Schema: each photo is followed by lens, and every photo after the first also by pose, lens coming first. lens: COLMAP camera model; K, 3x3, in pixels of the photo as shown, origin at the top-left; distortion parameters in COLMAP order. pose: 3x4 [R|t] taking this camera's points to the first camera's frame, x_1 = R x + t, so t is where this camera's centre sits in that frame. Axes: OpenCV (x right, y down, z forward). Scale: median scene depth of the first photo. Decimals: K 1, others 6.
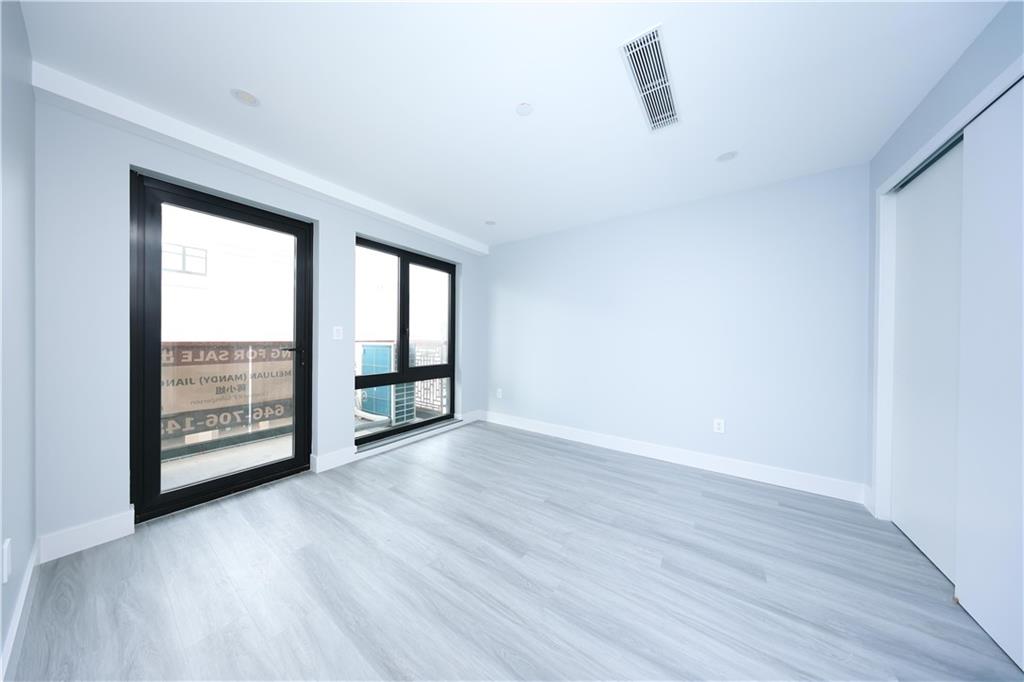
lens RADIAL K [[294.6, 0, 508.9], [0, 294.6, 340.2], [0, 0, 1]] dist [-0.000053, 0.000014]
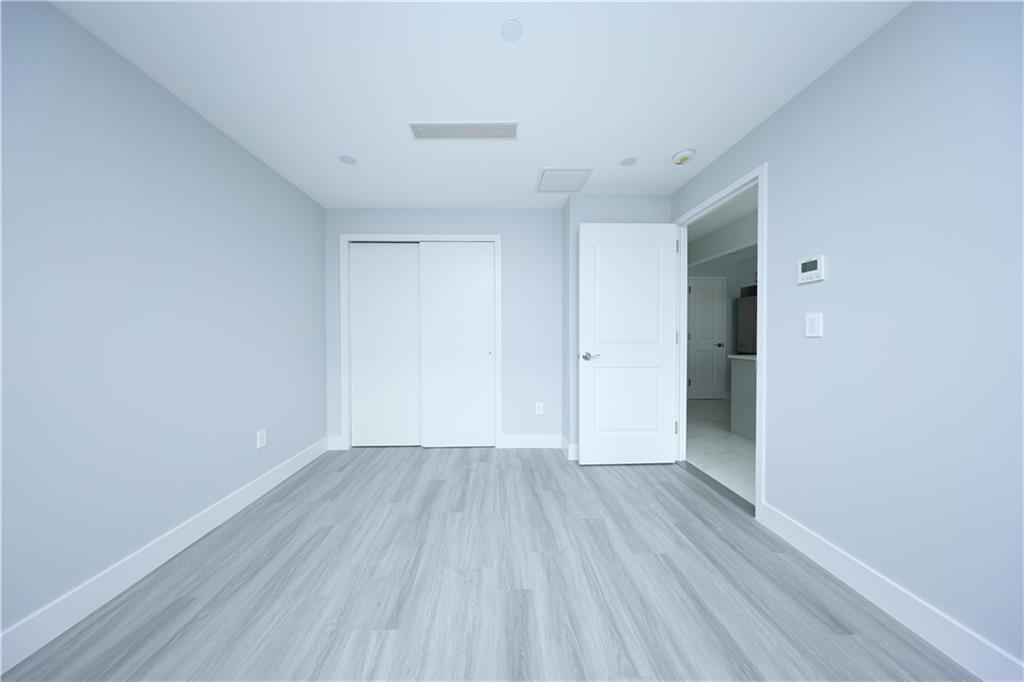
lens RADIAL K [[294.6, 0, 508.9], [0, 294.6, 340.2], [0, 0, 1]] dist [-0.000053, 0.000014]
pose [[-0.605147, -0.017248, 0.795927, -0.544152], [-0.000449, 0.999773, 0.021324, -0.001477], [-0.796113, 0.012546, -0.605017, 1.443301]]
